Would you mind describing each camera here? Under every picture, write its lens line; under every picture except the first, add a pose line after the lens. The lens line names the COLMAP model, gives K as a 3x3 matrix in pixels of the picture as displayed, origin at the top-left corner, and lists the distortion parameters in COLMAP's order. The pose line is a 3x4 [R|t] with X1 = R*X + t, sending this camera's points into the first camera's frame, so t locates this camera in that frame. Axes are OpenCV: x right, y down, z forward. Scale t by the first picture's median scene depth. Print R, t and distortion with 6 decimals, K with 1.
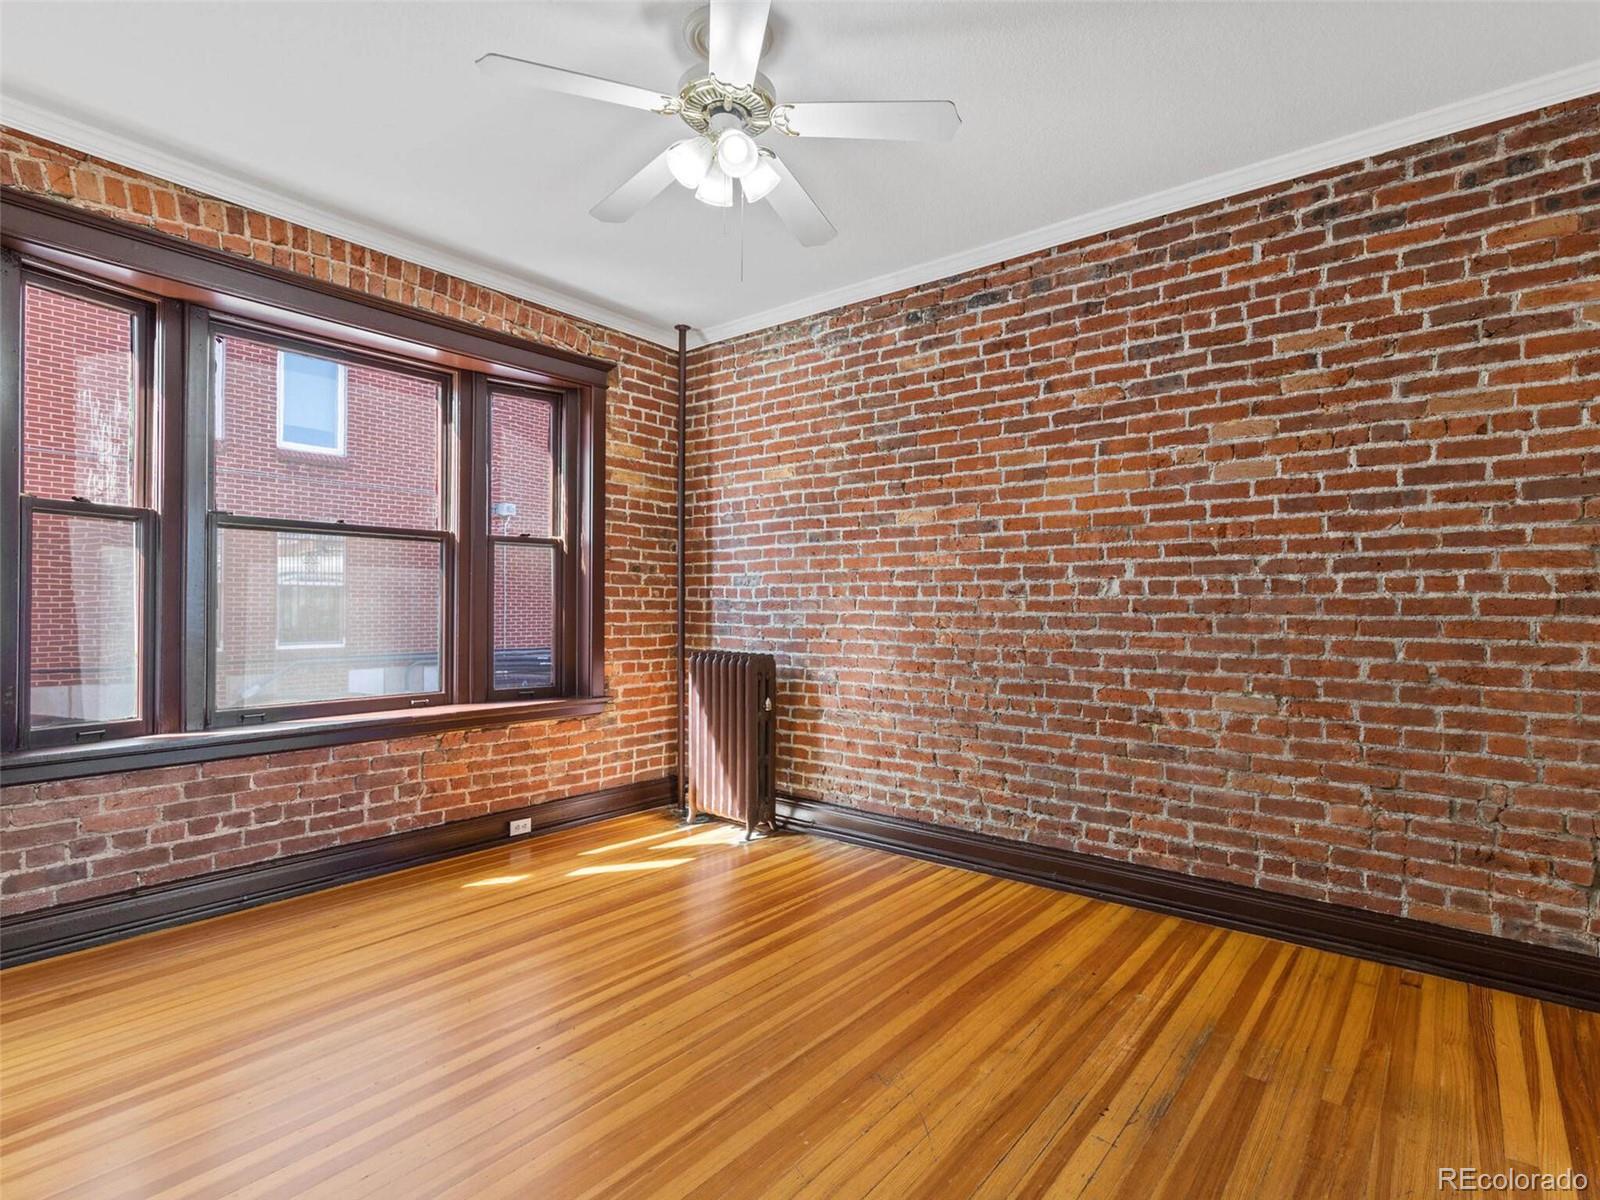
lens RADIAL K [[811.6, 0, 815.2], [0, 811.6, 603.3], [0, 0, 1]] dist [0.017337, -0.005711]
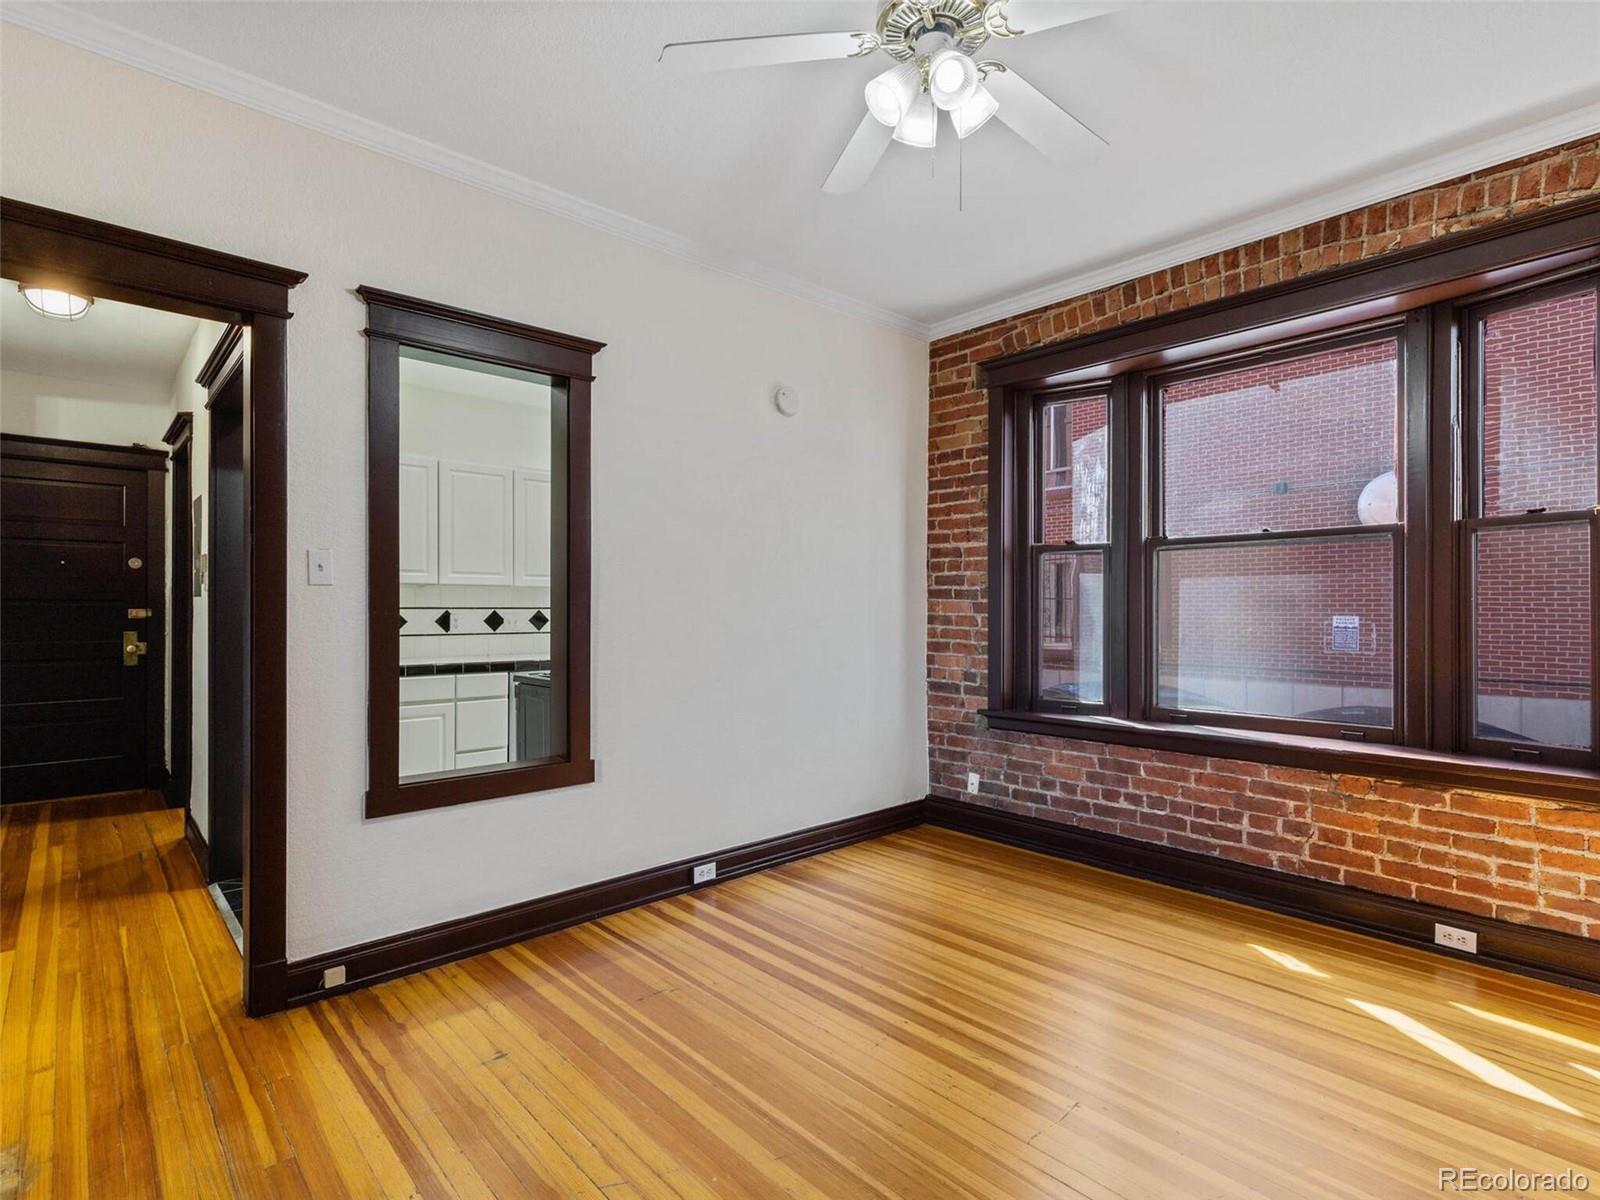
lens RADIAL K [[811.6, 0, 806.8], [0, 811.6, 604.8], [0, 0, 1]] dist [0.017337, -0.005711]
pose [[-0.157010, -0.012346, -0.987520, 0.486966], [0.001137, 0.999919, -0.012681, -0.000996], [0.987596, -0.003114, -0.156983, 0.659864]]
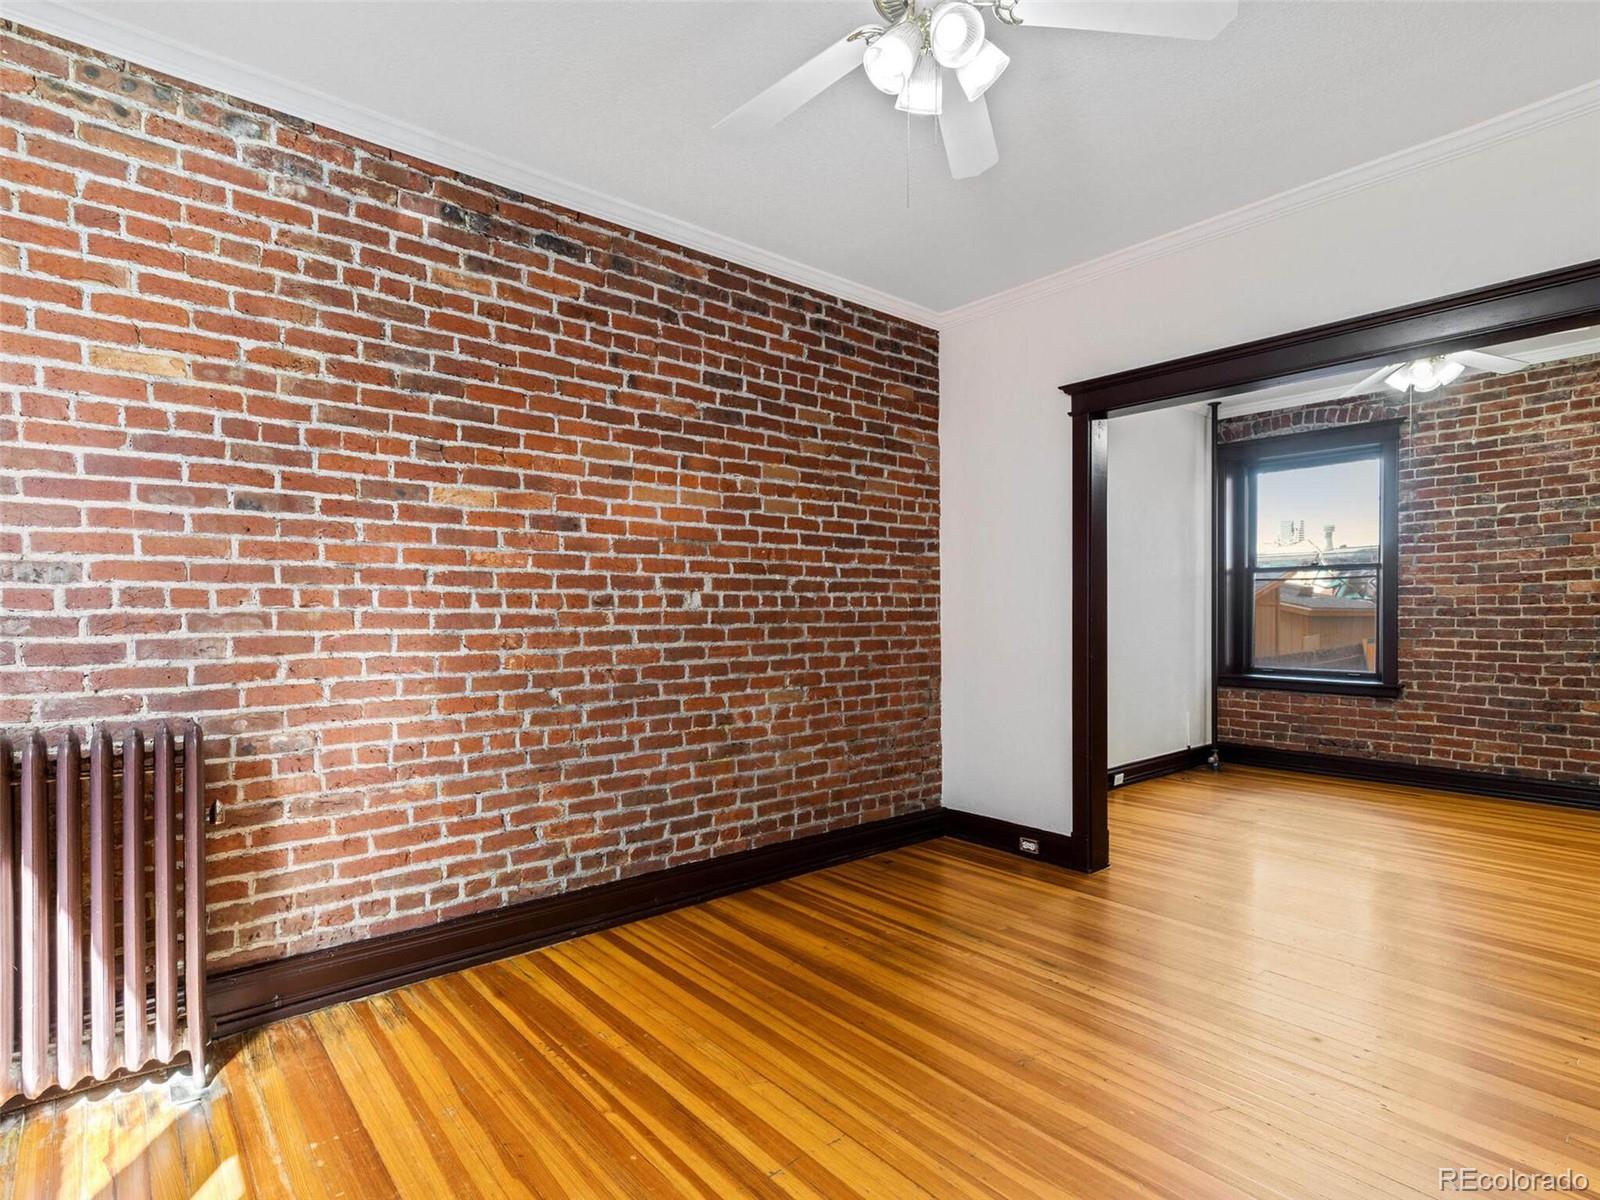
lens RADIAL K [[811.6, 0, 779.9], [0, 811.6, 631.3], [0, 0, 1]] dist [0.017337, -0.005711]
pose [[0.217968, -0.024401, 0.975651, -0.591674], [0.004324, 0.999702, 0.024036, -0.003951], [-0.975946, -0.001021, 0.218009, 0.644174]]
